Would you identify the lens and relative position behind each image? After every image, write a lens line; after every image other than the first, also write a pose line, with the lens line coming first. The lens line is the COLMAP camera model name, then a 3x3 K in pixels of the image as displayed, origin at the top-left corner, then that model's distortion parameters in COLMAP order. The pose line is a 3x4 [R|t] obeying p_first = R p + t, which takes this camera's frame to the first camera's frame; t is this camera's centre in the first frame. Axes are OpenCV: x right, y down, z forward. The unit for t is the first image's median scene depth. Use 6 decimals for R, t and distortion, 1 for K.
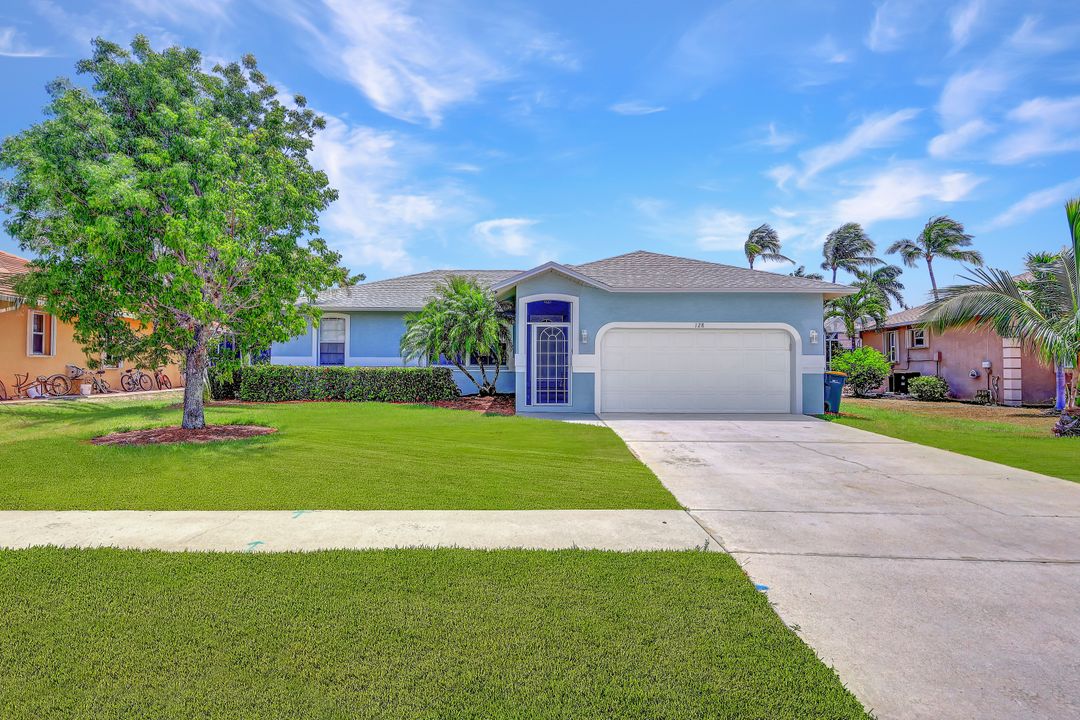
lens RADIAL K [[511.0, 0, 538.5], [0, 511.0, 365.6], [0, 0, 1]] dist [0.004950, 0.000312]
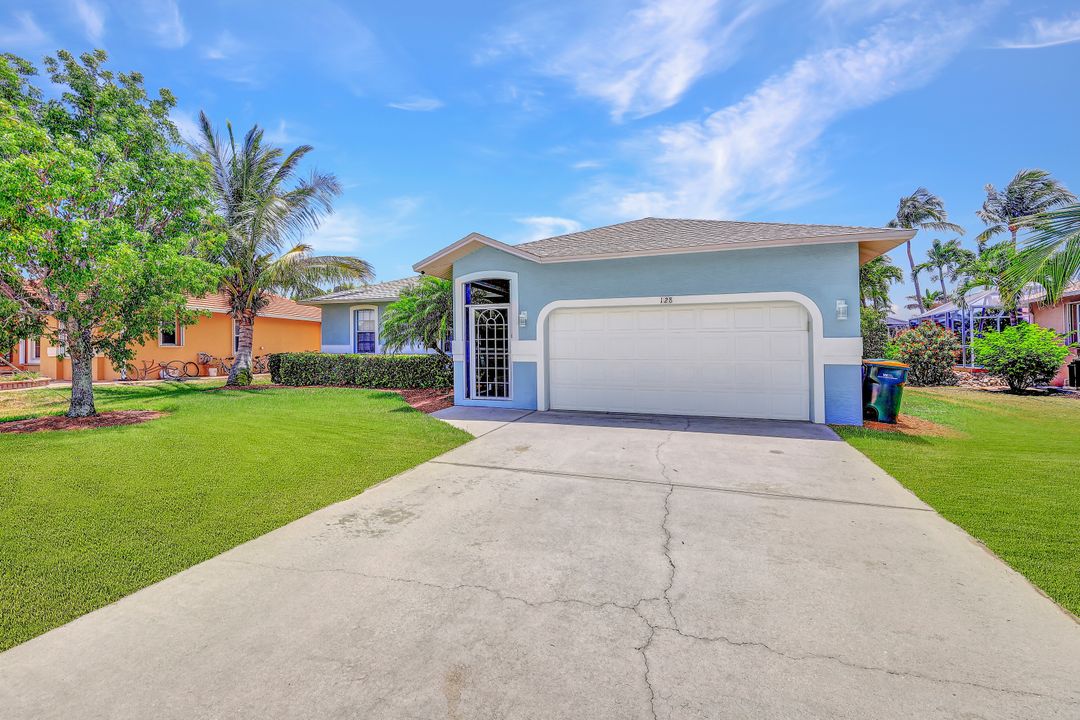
lens RADIAL K [[445.6, 0, 529.5], [0, 445.6, 354.5], [0, 0, 1]] dist [-0.010508, 0.000216]
pose [[0.941389, -0.001810, -0.337319, 0.344149], [0.004867, 0.999954, 0.008216, -0.004627], [0.337288, -0.009376, 0.941355, 0.306903]]
